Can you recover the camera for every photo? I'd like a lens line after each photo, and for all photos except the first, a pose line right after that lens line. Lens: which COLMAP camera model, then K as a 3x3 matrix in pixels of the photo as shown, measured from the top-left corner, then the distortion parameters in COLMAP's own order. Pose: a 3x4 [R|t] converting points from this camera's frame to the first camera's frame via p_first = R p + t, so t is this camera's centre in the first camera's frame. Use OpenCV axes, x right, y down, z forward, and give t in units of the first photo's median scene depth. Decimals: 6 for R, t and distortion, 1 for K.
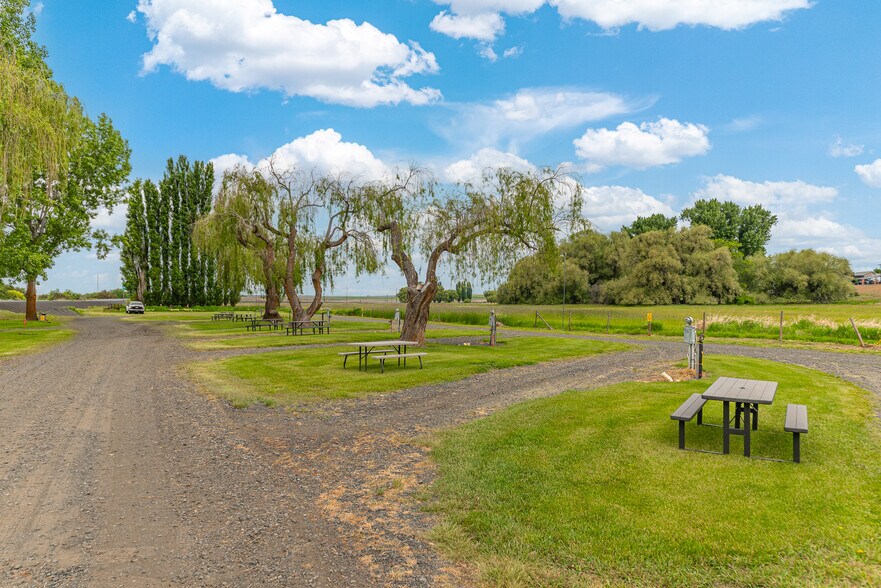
lens RADIAL K [[583.9, 0, 440.5], [0, 583.9, 294.0], [0, 0, 1]] dist [0.001343, -0.000726]
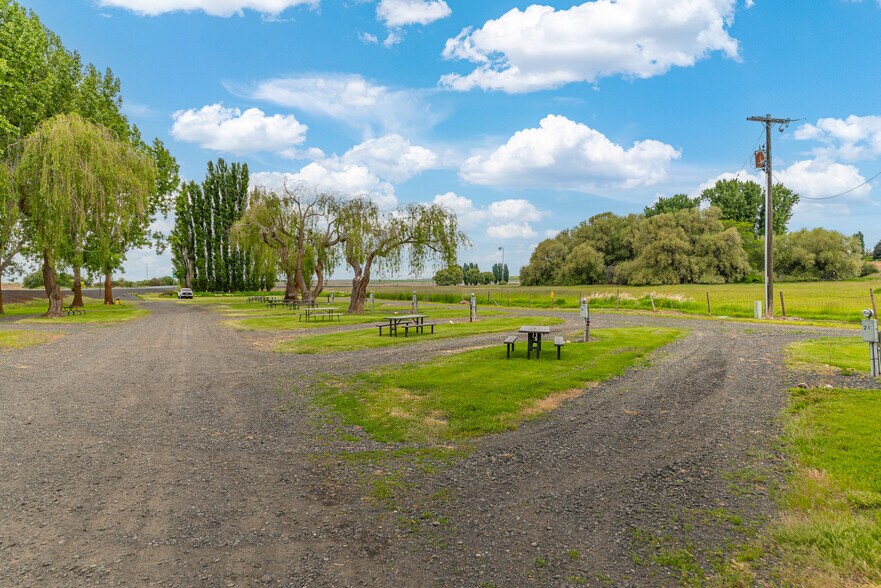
lens RADIAL K [[593.4, 0, 440.5], [0, 593.4, 294.0], [0, 0, 1]] dist [0.001597, -0.000891]
pose [[0.997467, -0.012984, -0.069934, 0.058531], [0.015059, 0.999459, 0.029225, -0.002224], [0.069517, -0.030204, 0.997123, -0.124750]]
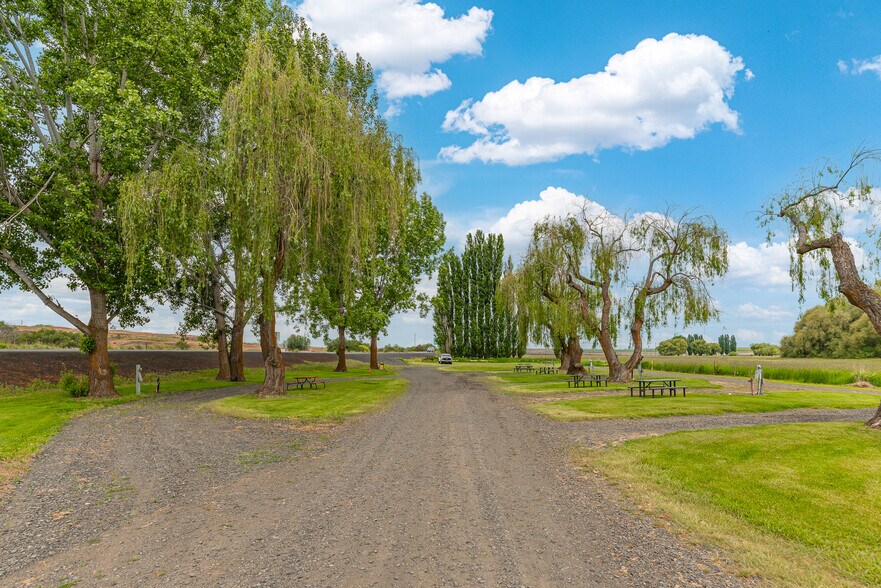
lens RADIAL K [[500.8, 0, 447.6], [0, 500.8, 347.0], [0, 0, 1]] dist [-0.006741, -0.001445]
pose [[0.894456, -0.002400, -0.447150, -0.045713], [0.002013, 0.999997, -0.001342, 0.000313], [0.447152, 0.000300, 0.894458, 0.063703]]
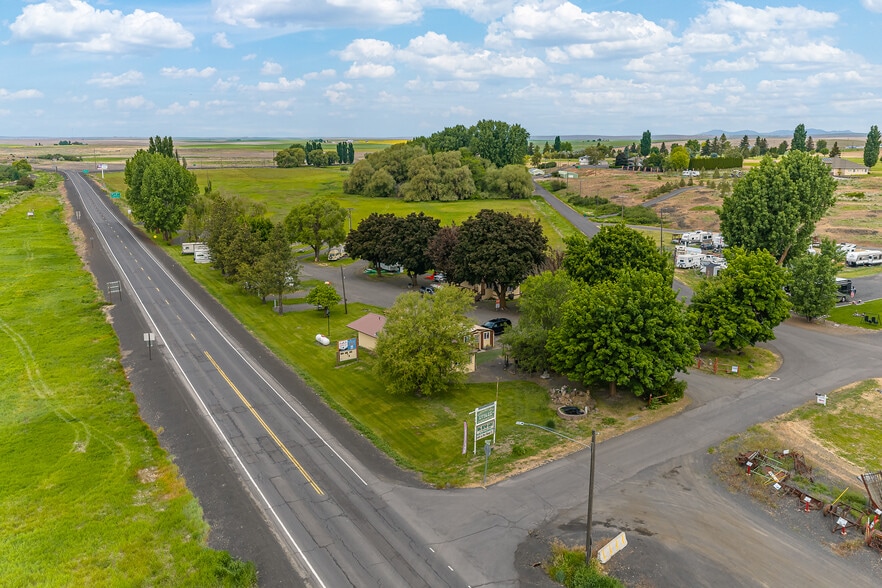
lens RADIAL K [[729.5, 0, 423.2], [0, 729.5, 307.8], [0, 0, 1]] dist [-0.000395, -0.002584]
pose [[0.992788, -0.027274, 0.116736, 0.147821], [-0.000495, 0.972835, 0.231499, -0.242255], [-0.119878, -0.229888, 0.965806, -1.627873]]
